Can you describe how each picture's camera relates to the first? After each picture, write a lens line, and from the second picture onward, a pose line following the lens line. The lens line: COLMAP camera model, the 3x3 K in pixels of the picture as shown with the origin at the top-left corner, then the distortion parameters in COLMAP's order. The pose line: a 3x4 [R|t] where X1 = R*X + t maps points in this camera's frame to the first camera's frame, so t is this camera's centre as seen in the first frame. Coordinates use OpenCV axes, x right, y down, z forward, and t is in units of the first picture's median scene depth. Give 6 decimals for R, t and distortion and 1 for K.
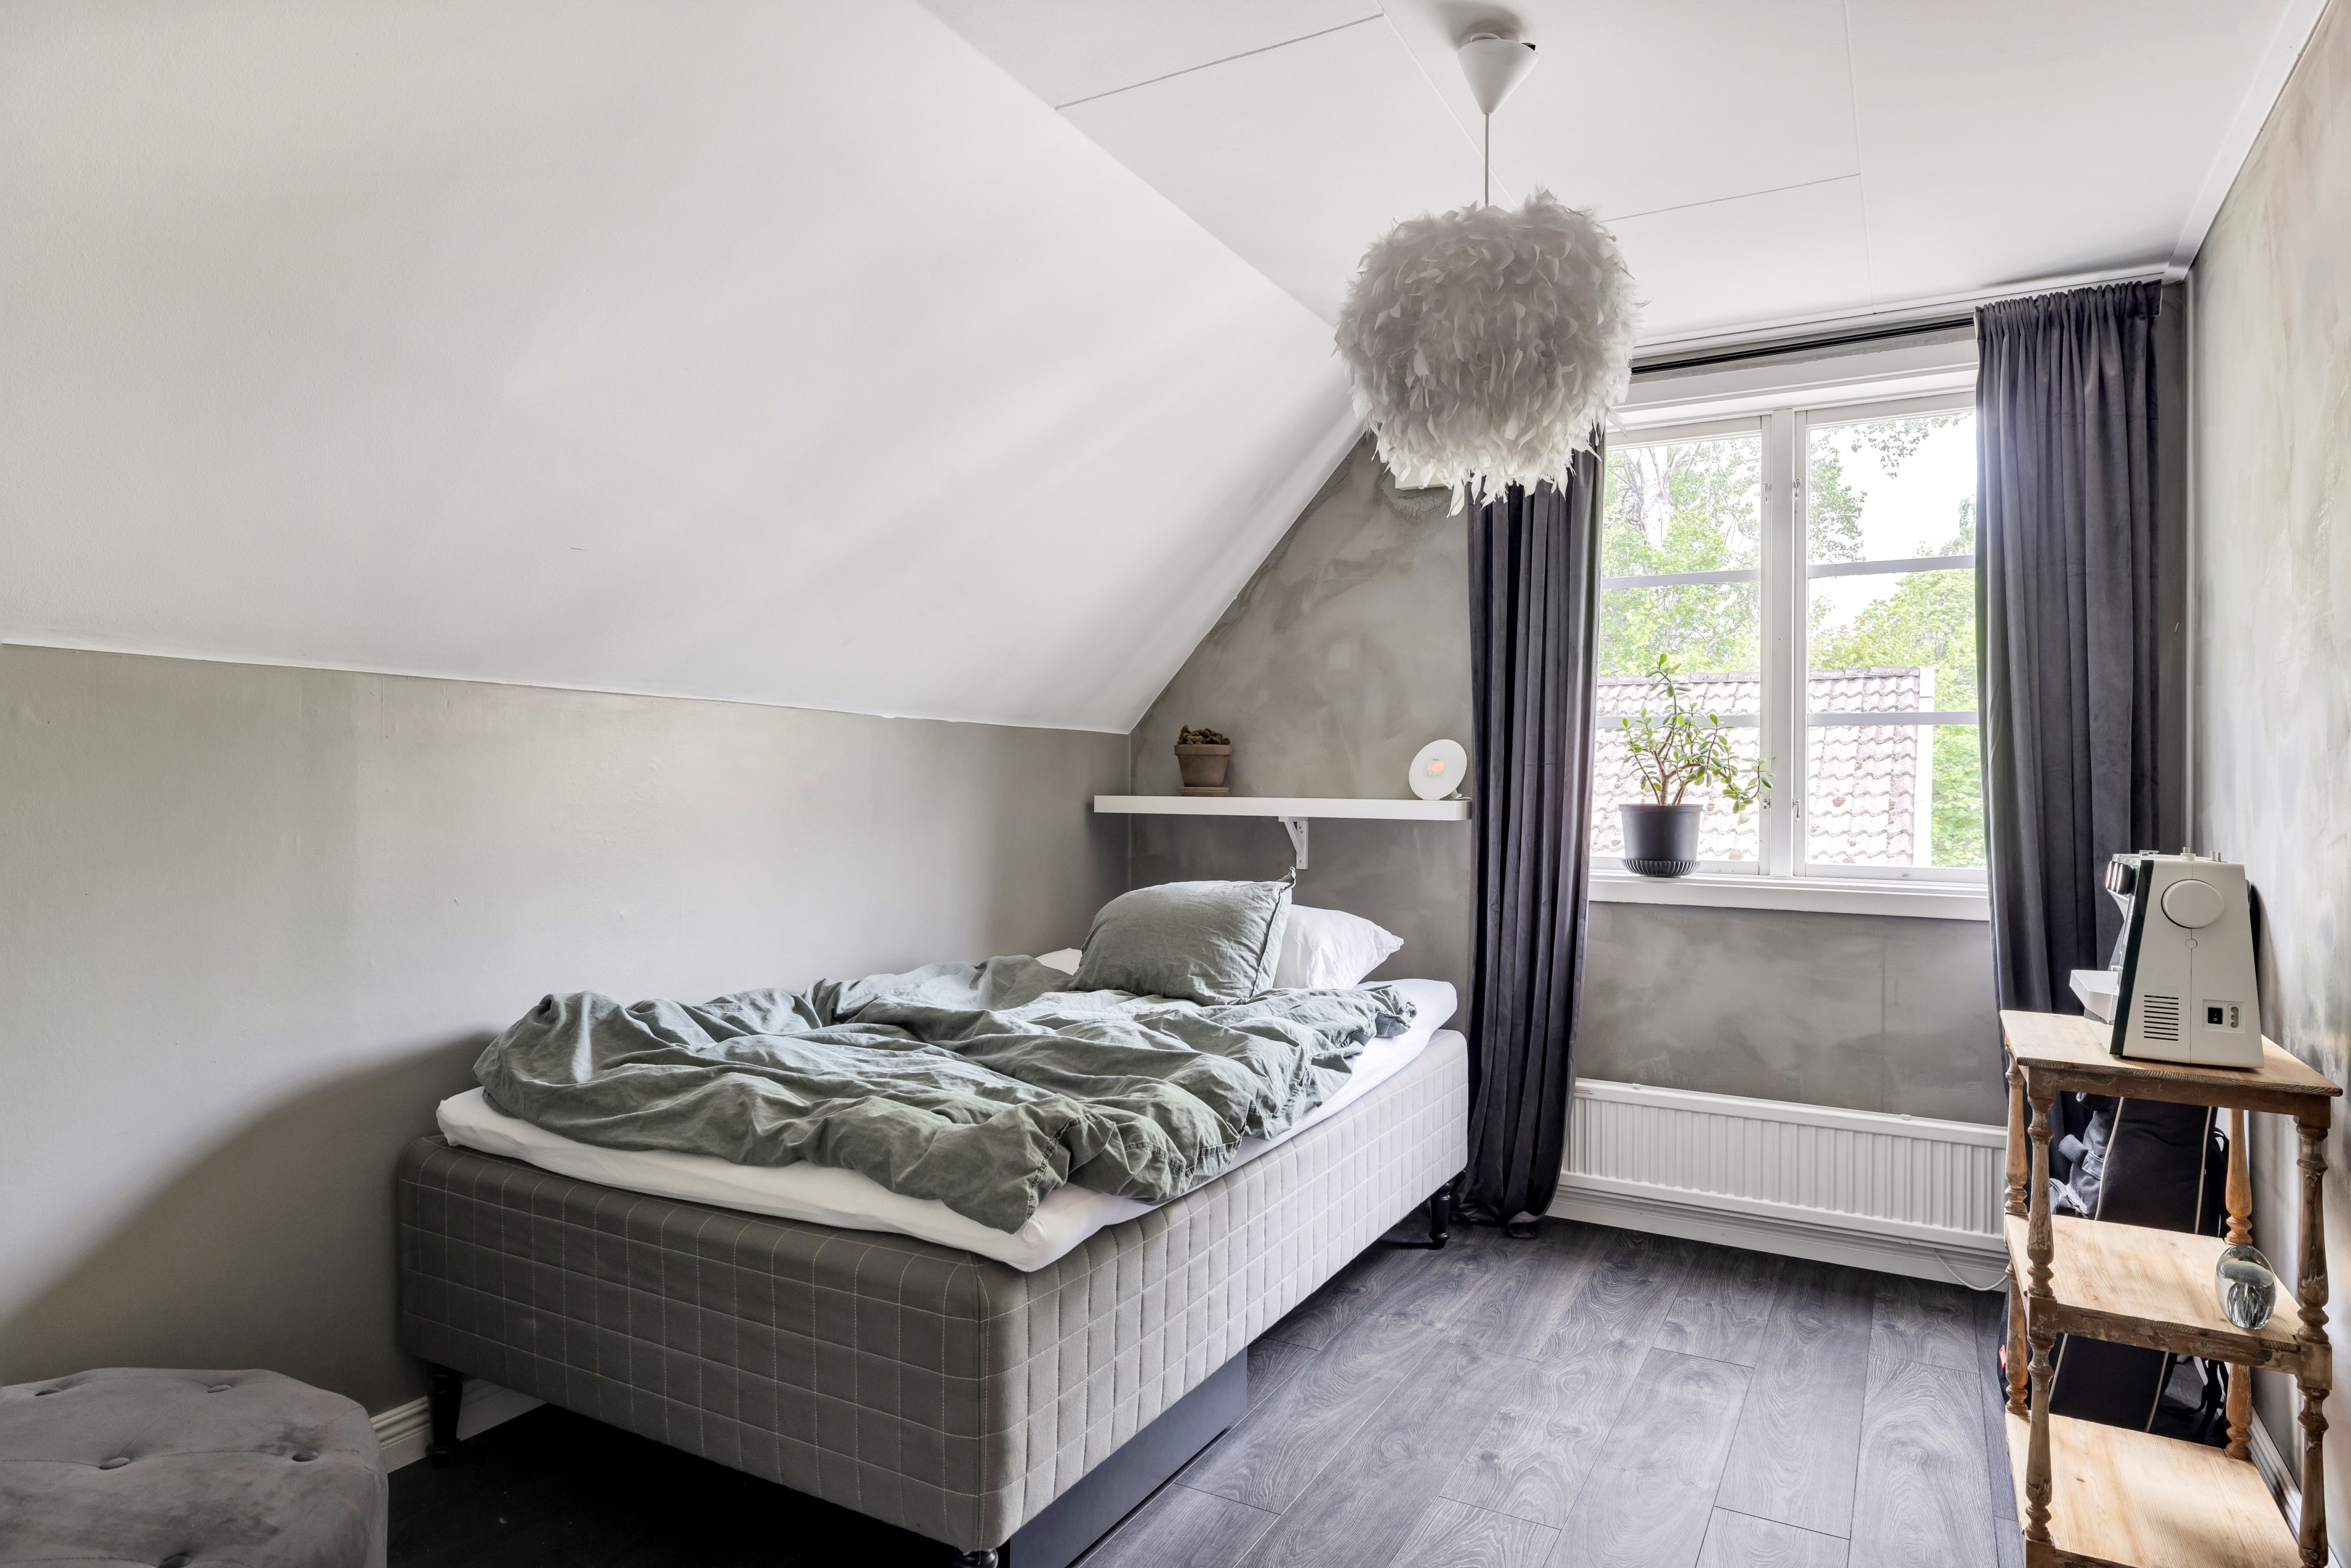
lens RADIAL K [[1342.1, 0, 1175.5], [0, 1342.1, 784.0], [0, 0, 1]] dist [-0.000031, 0.000031]
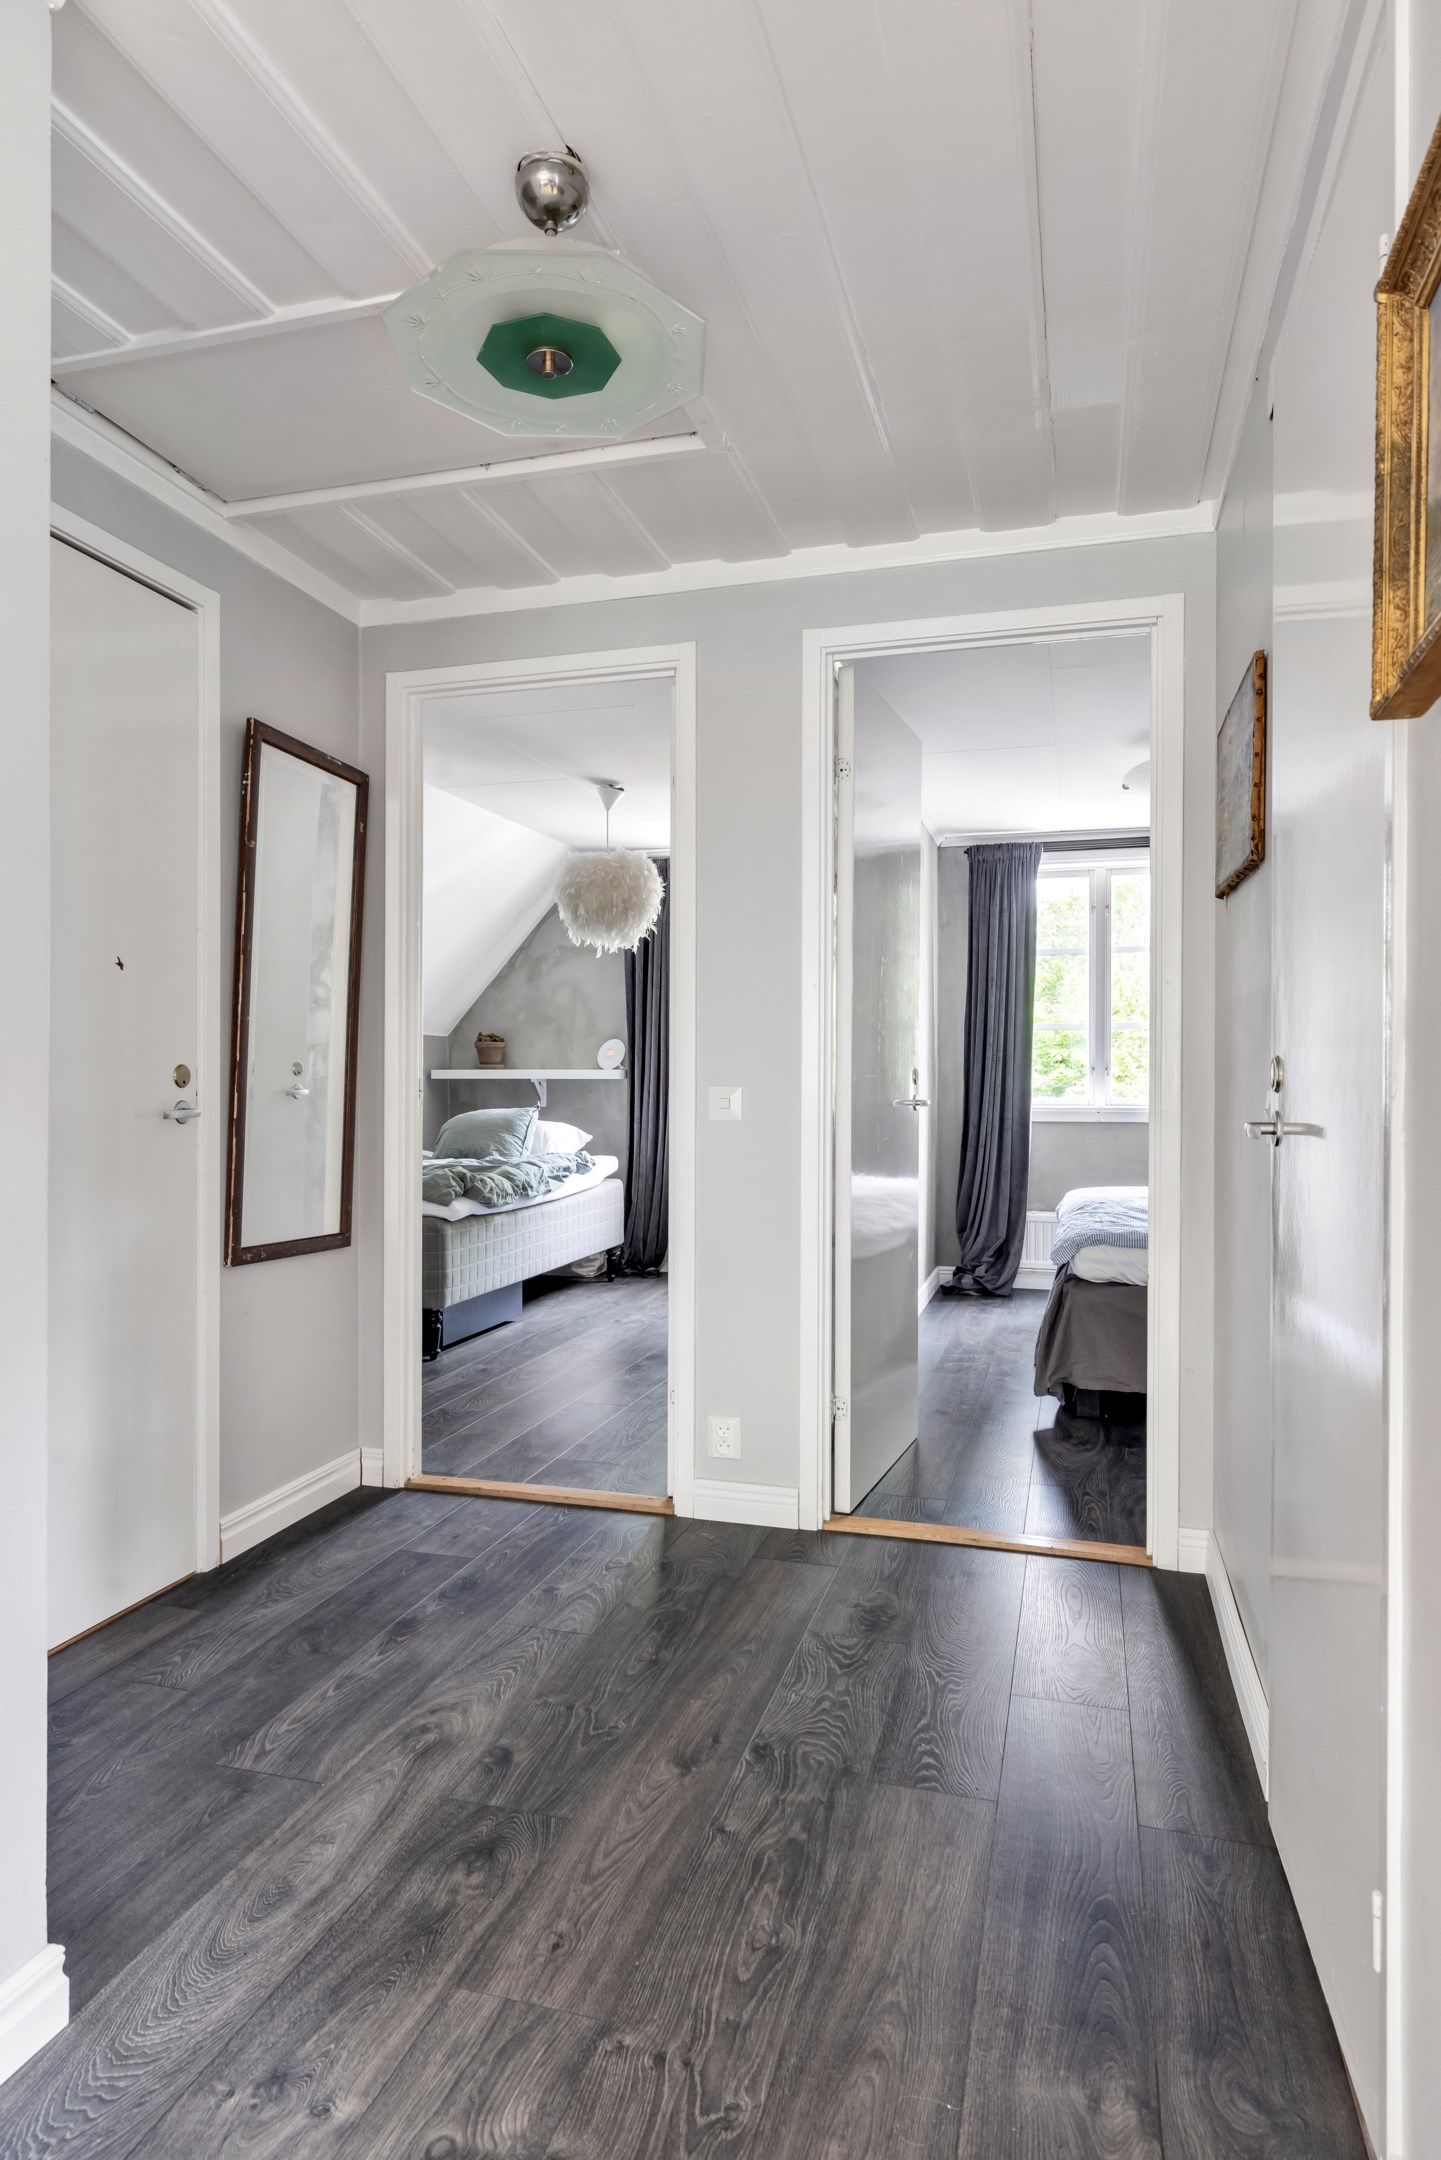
lens RADIAL K [[1270.1, 0, 720.5], [0, 1270.1, 1080.0], [0, 0, 1]] dist [0.000398, 0.000285]
pose [[0.973692, -0.012643, 0.227516, -0.083320], [0.010973, 0.999903, 0.008605, 0.014265], [-0.227603, -0.005882, 0.973736, -0.953475]]
